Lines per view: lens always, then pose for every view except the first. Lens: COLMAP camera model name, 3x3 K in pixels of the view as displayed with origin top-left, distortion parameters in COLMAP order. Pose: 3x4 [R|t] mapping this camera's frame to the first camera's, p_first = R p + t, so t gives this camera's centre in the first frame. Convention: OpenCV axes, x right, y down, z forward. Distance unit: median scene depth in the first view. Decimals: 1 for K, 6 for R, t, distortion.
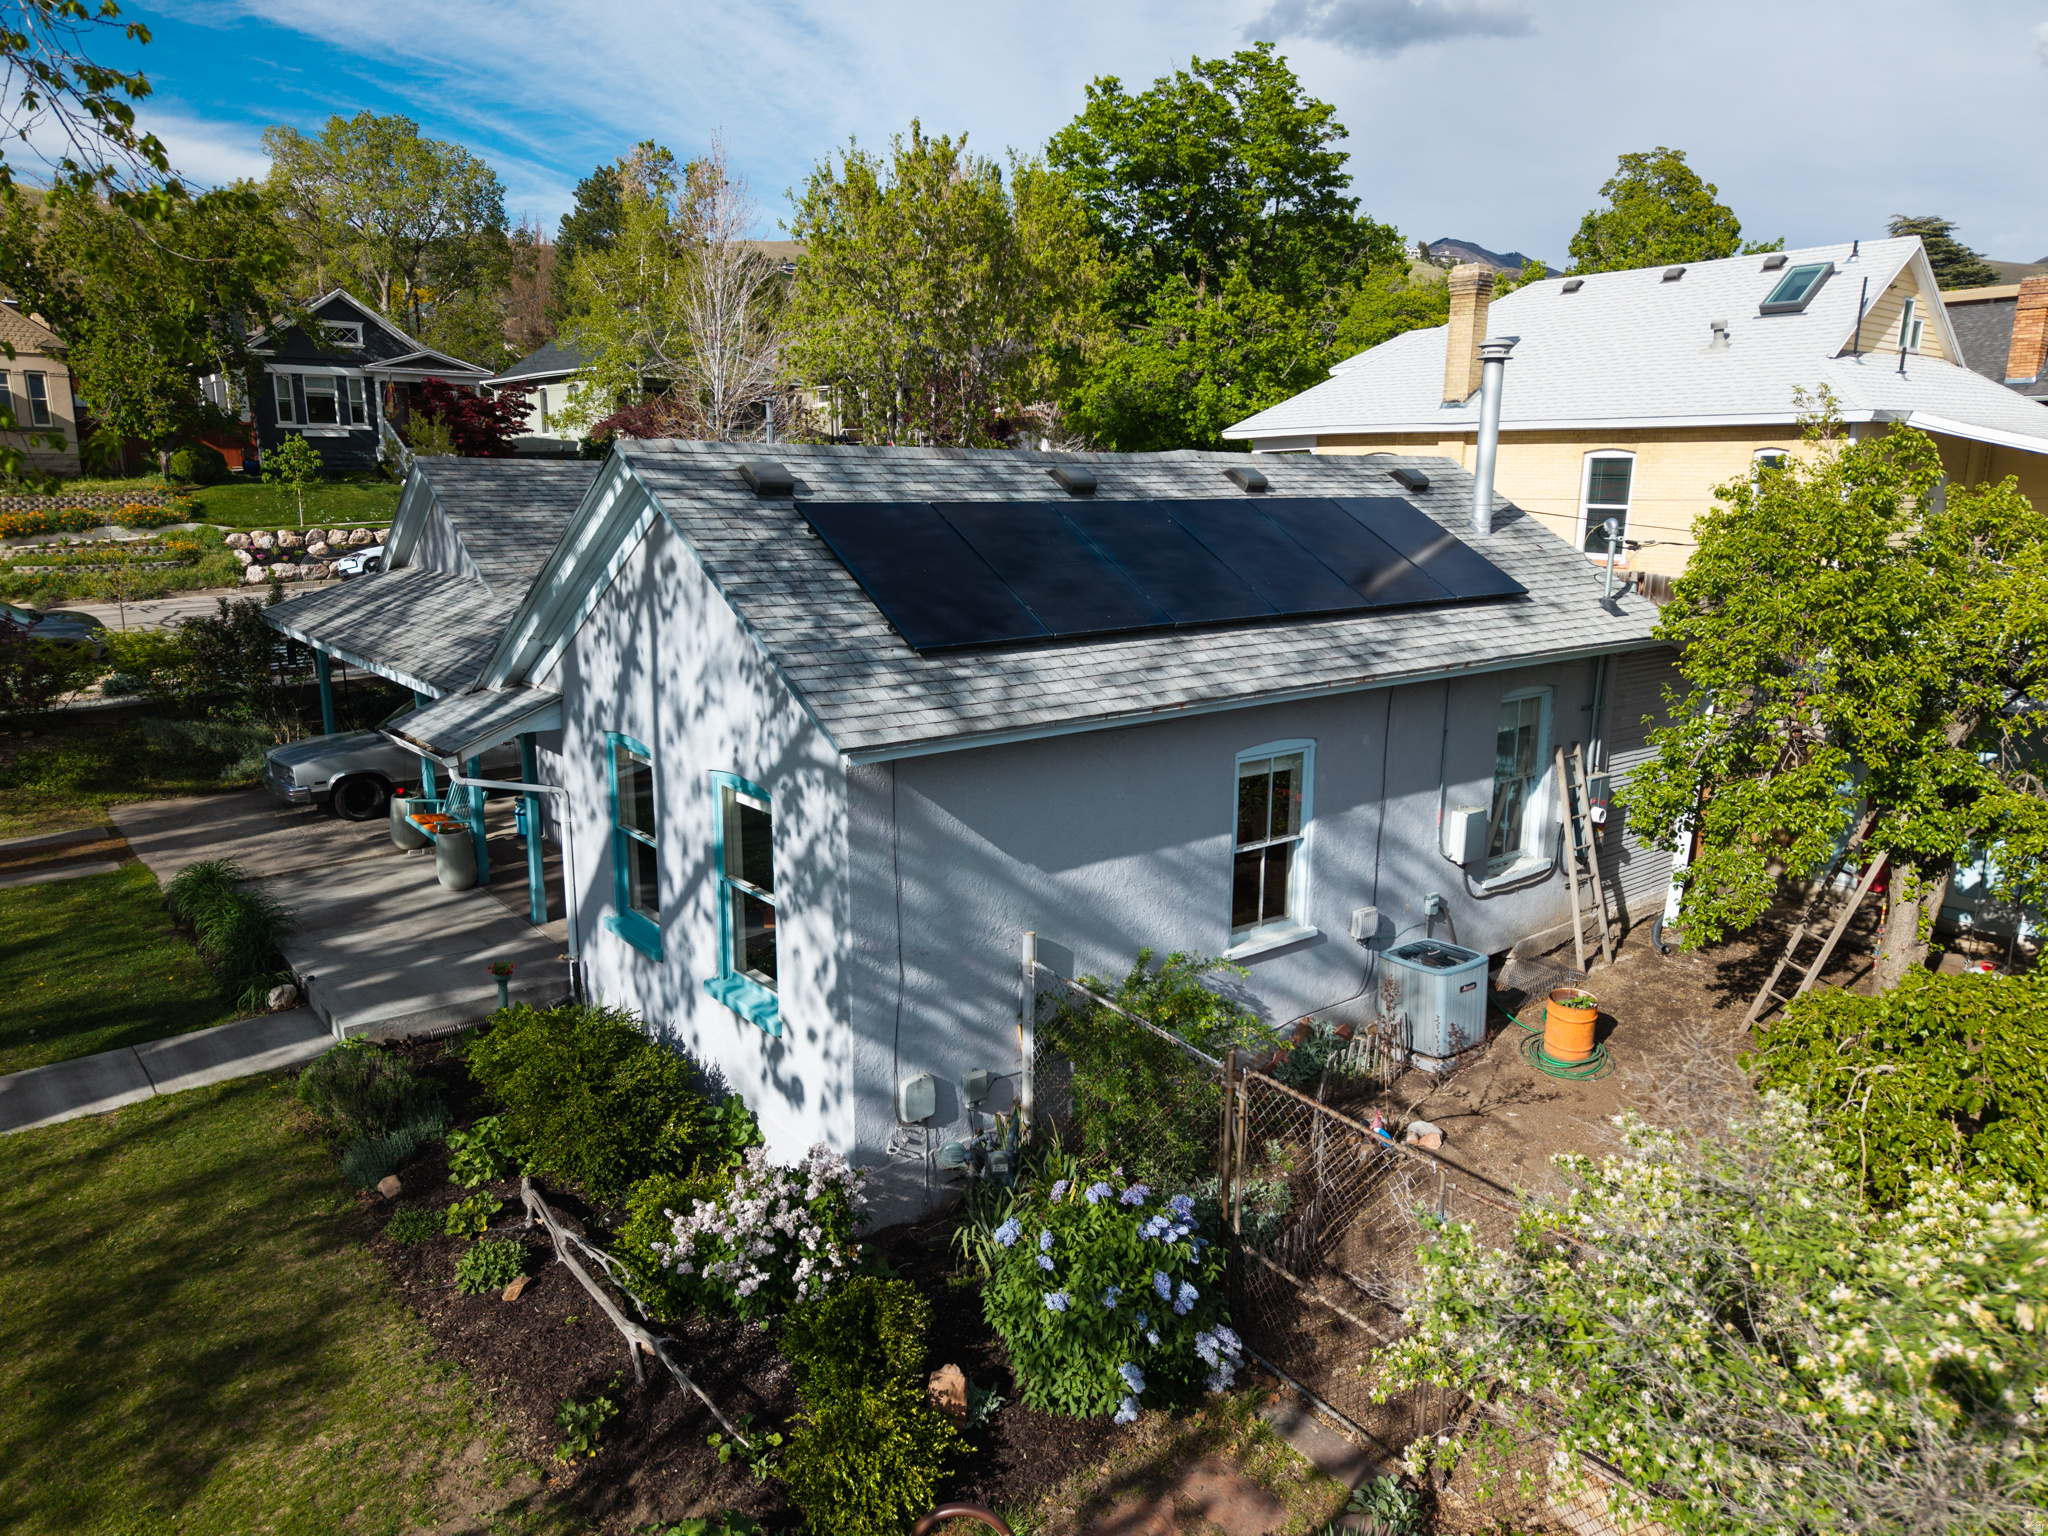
lens RADIAL K [[1379.5, 0, 1031.6], [0, 1379.5, 763.4], [0, 0, 1]] dist [0.022108, 0.000744]
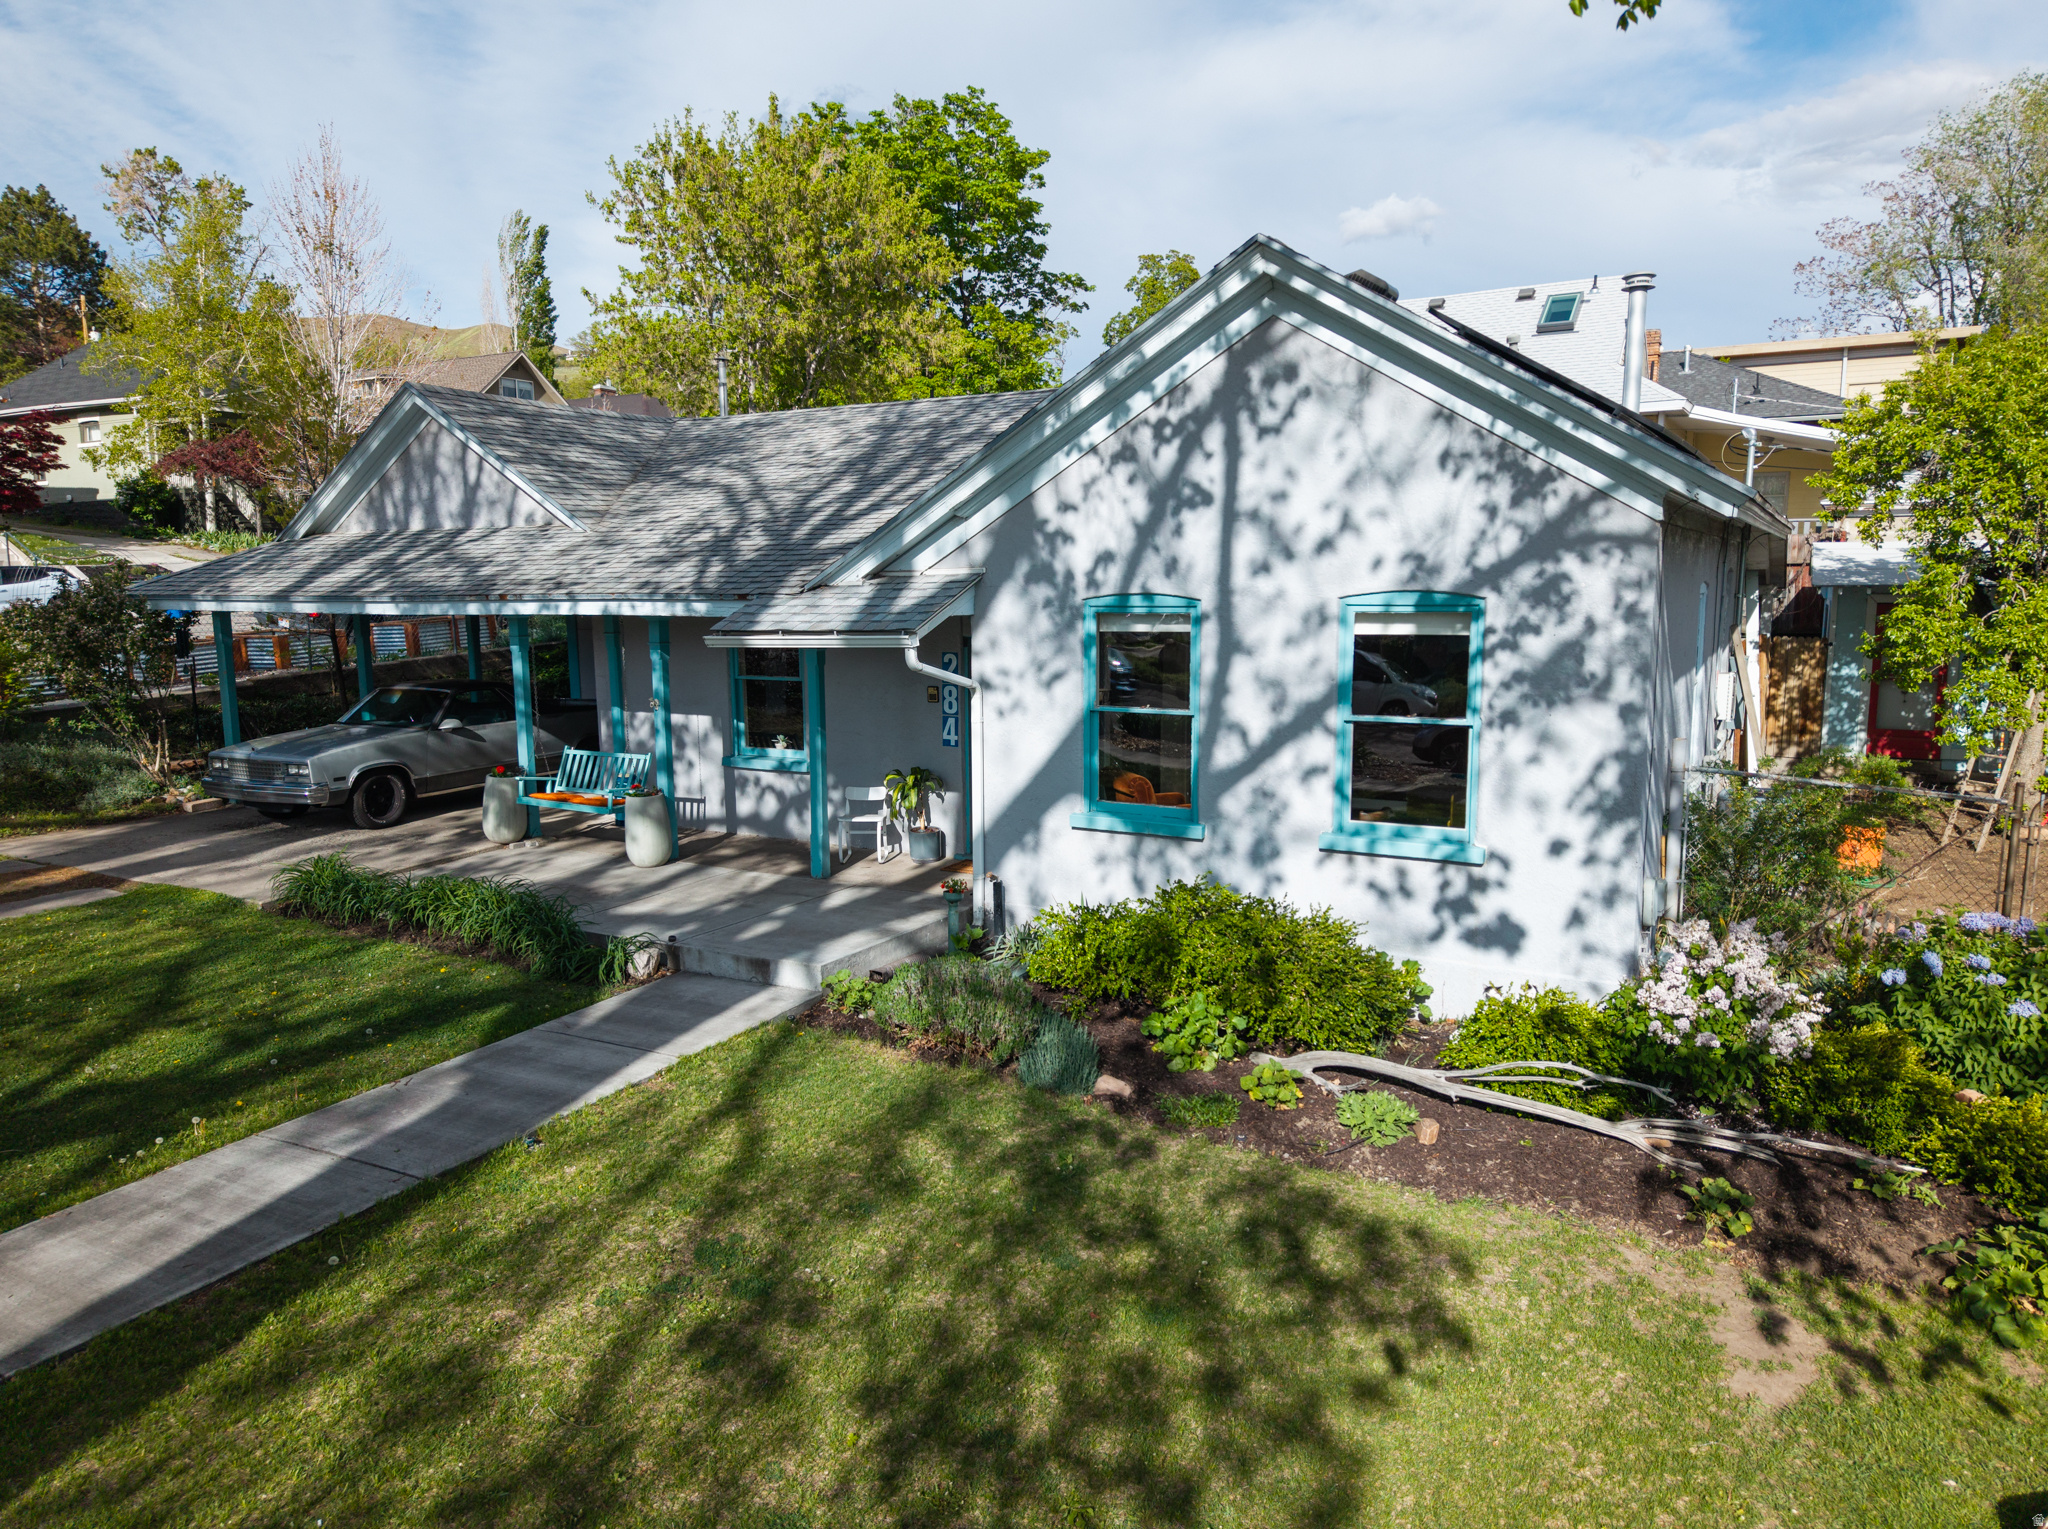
lens RADIAL K [[1379.5, 0, 1026.4], [0, 1379.5, 764.4], [0, 0, 1]] dist [0.022108, 0.000744]
pose [[0.928441, -0.068331, 0.365141, -0.712942], [0.093121, 0.994363, -0.050697, 0.133714], [-0.359618, 0.081071, 0.929571, 0.218551]]
